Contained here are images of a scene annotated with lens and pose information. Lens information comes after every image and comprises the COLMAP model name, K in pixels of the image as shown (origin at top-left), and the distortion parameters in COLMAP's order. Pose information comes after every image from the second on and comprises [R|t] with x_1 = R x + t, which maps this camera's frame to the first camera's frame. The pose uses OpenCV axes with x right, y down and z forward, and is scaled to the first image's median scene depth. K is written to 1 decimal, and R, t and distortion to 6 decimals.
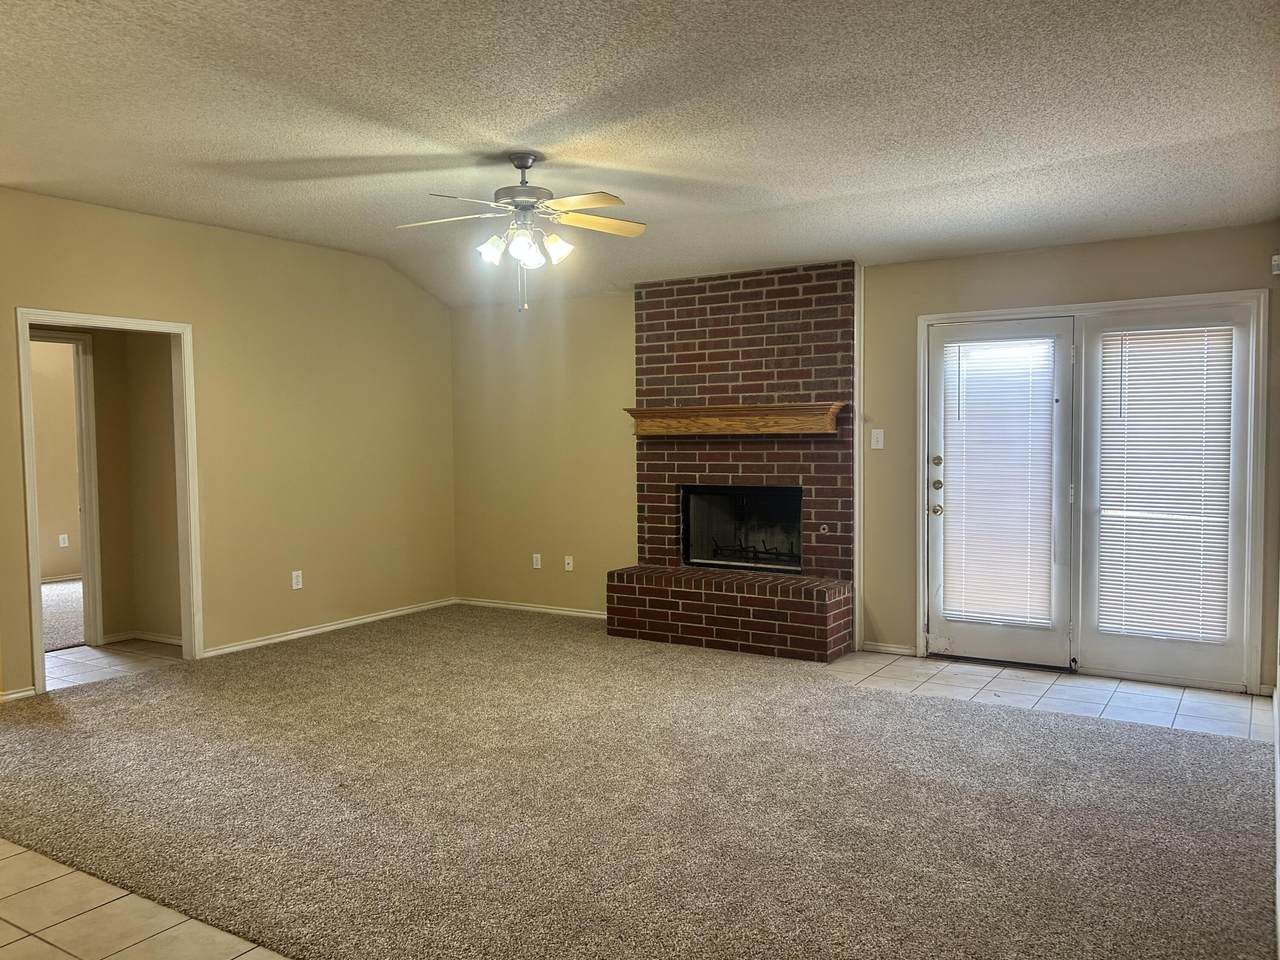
lens RADIAL K [[1005.6, 0, 640.0], [0, 1005.6, 480.0], [0, 0, 1]] dist [0.074413, -0.099272]
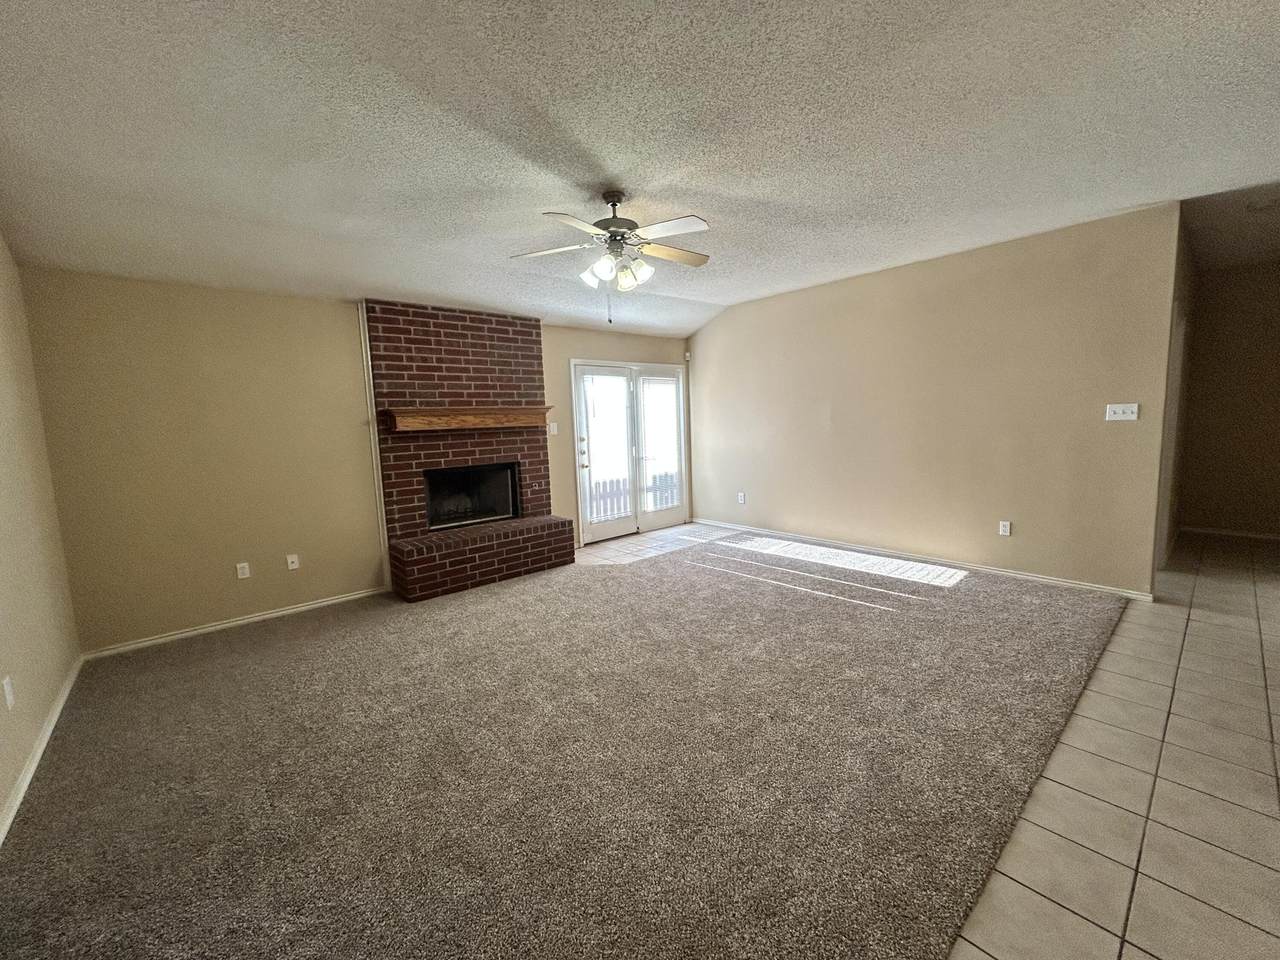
lens RADIAL K [[520.4, 0, 644.7], [0, 520.4, 471.8], [0, 0, 1]] dist [-0.001147, -0.000078]
pose [[0.257412, -0.096313, 0.961490, -0.548394], [0.074822, 0.994020, 0.079540, -0.025551], [-0.963401, 0.051466, 0.263079, 0.601939]]
